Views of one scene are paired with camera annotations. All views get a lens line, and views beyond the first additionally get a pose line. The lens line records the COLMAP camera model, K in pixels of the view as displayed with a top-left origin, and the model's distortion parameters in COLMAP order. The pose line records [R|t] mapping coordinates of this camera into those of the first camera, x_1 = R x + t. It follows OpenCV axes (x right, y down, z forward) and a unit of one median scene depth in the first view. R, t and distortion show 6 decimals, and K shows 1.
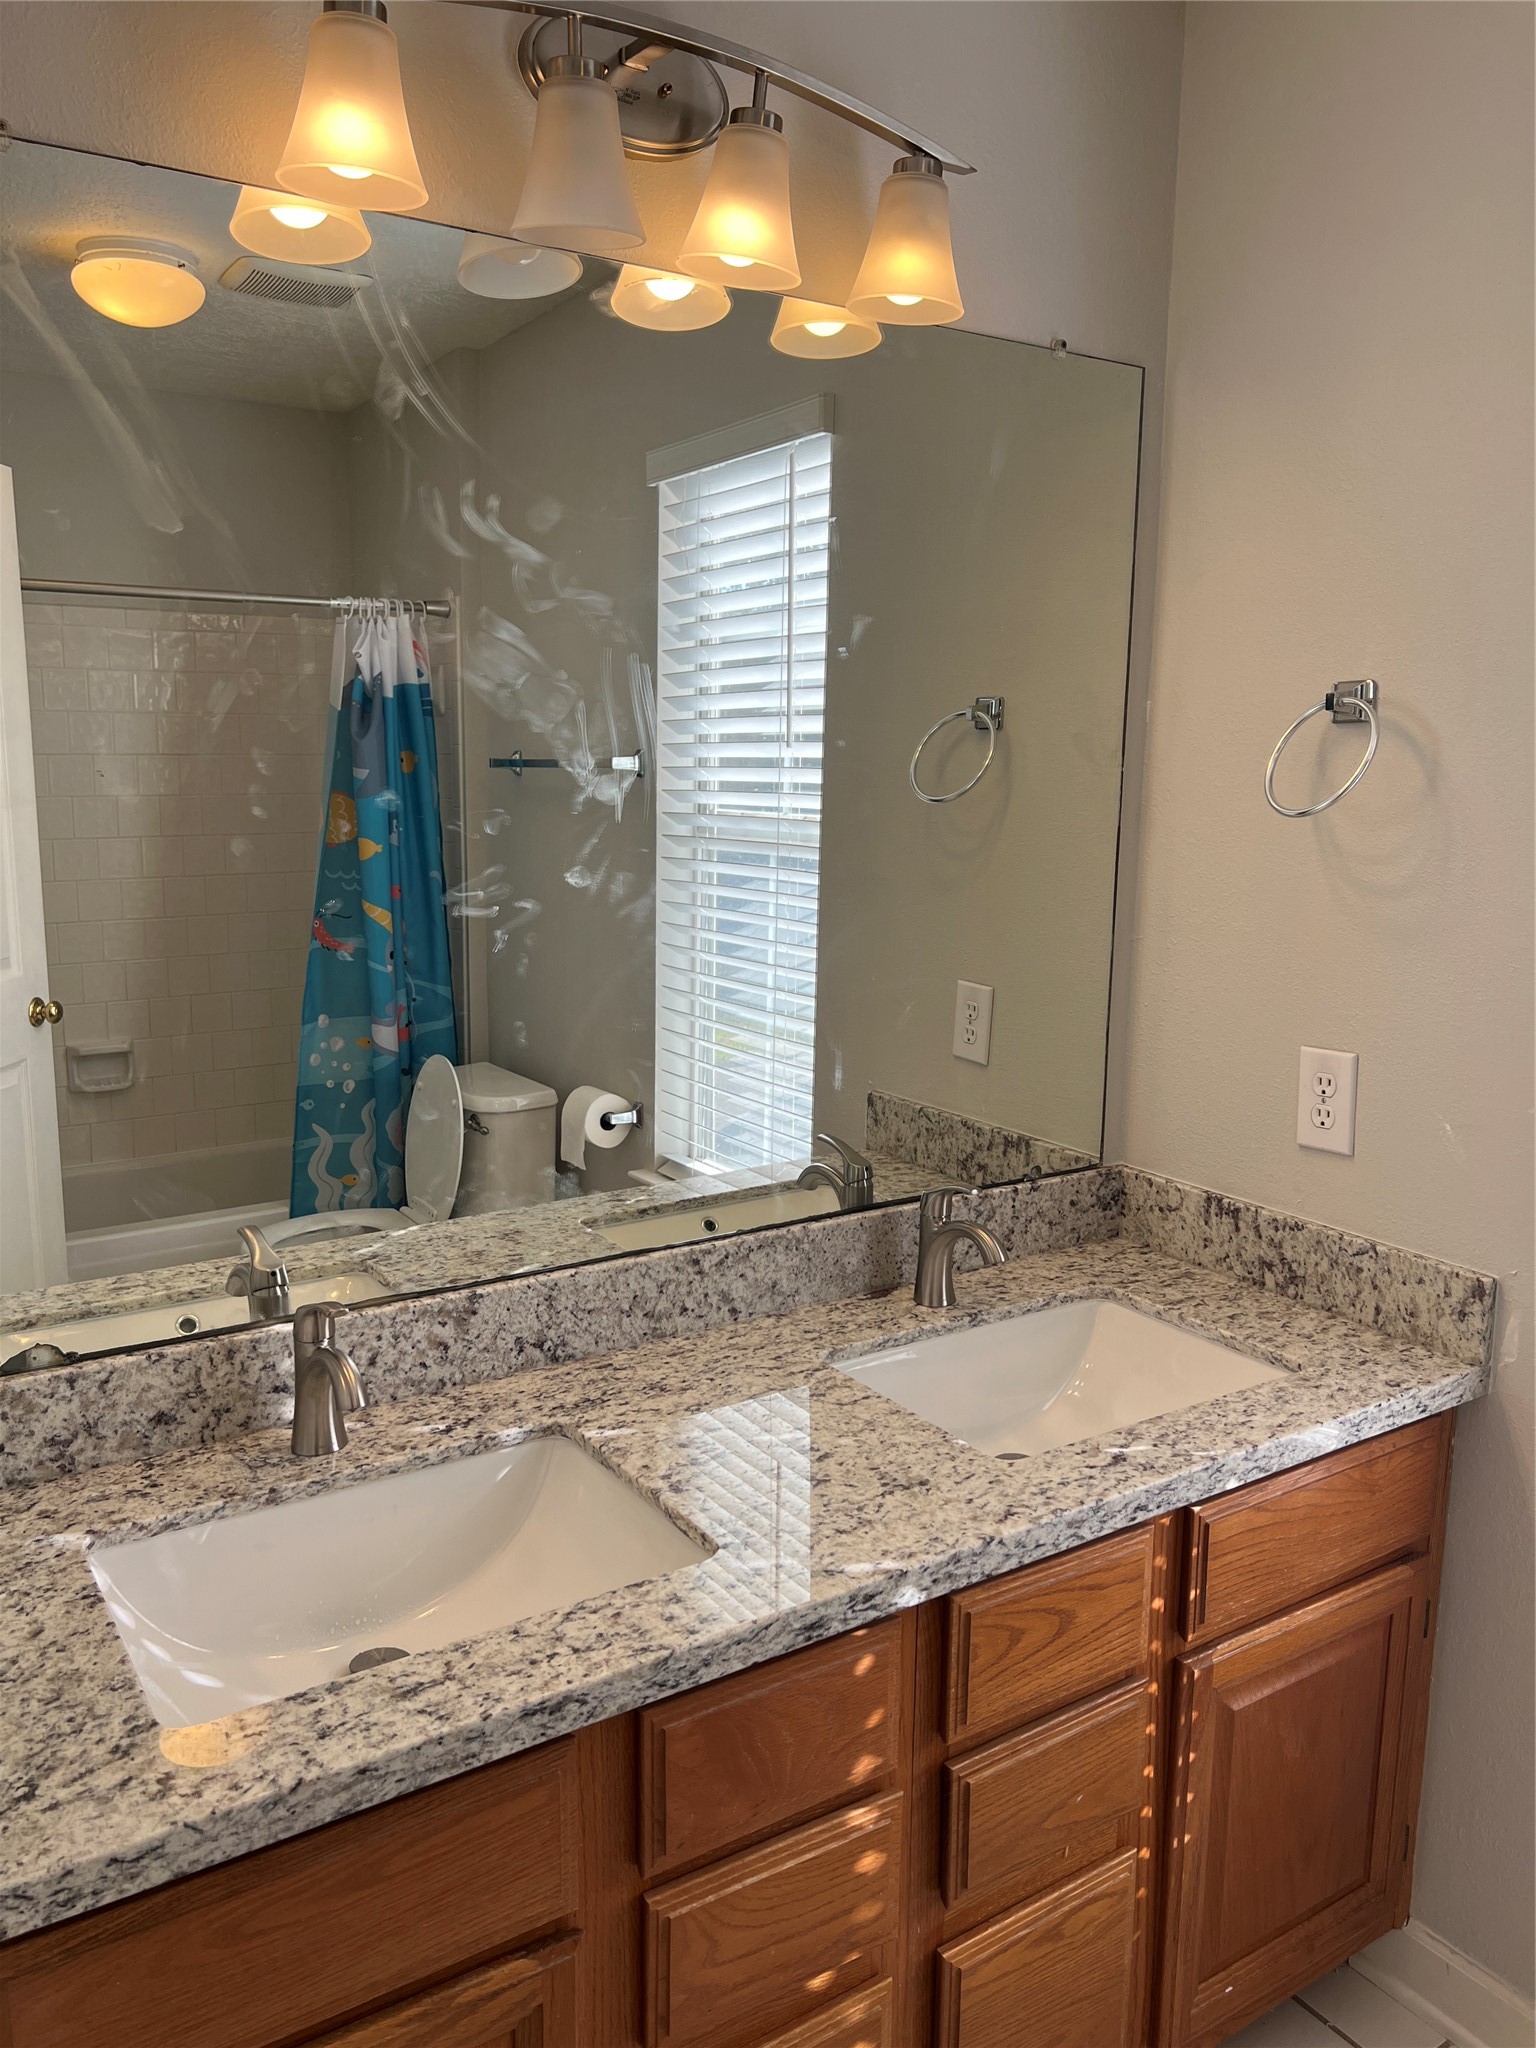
lens RADIAL K [[1555.1, 0, 760.5], [0, 1555.1, 1021.1], [0, 0, 1]] dist [0.042399, -0.050426]
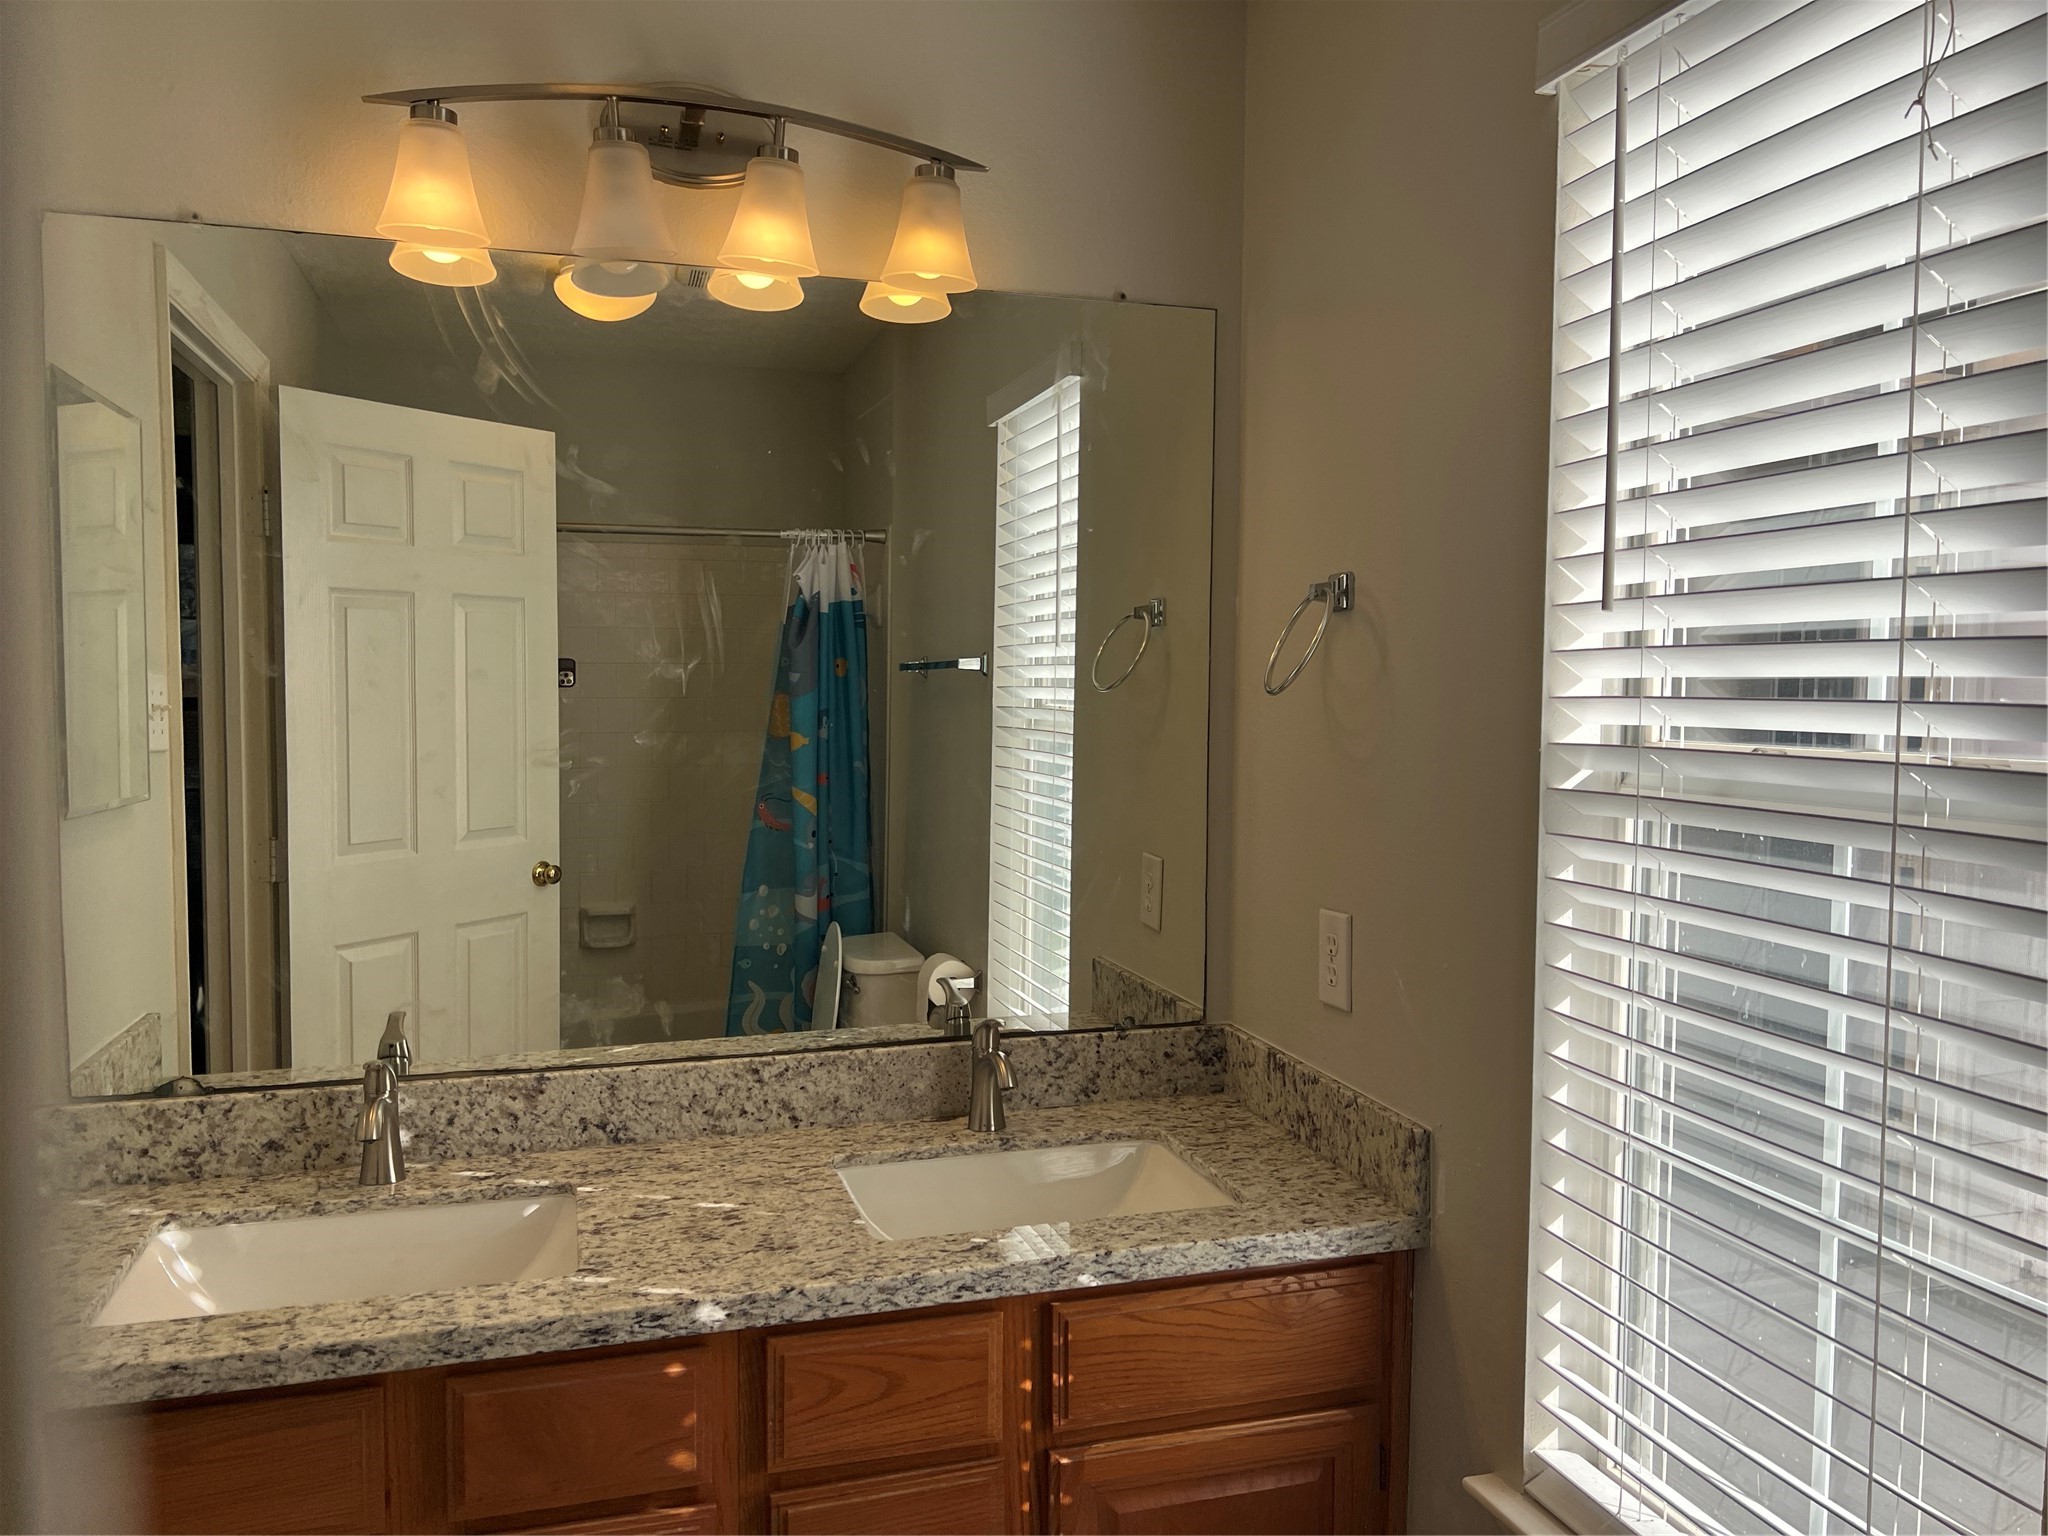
lens RADIAL K [[1555.1, 0, 1039.8], [0, 1555.1, 767.7], [0, 0, 1]] dist [0.042399, -0.050426]
pose [[0.962249, 0.013119, -0.271853, 0.517985], [-0.042498, 0.993828, -0.102468, 0.042435], [0.268831, 0.110153, 0.956868, -0.099535]]
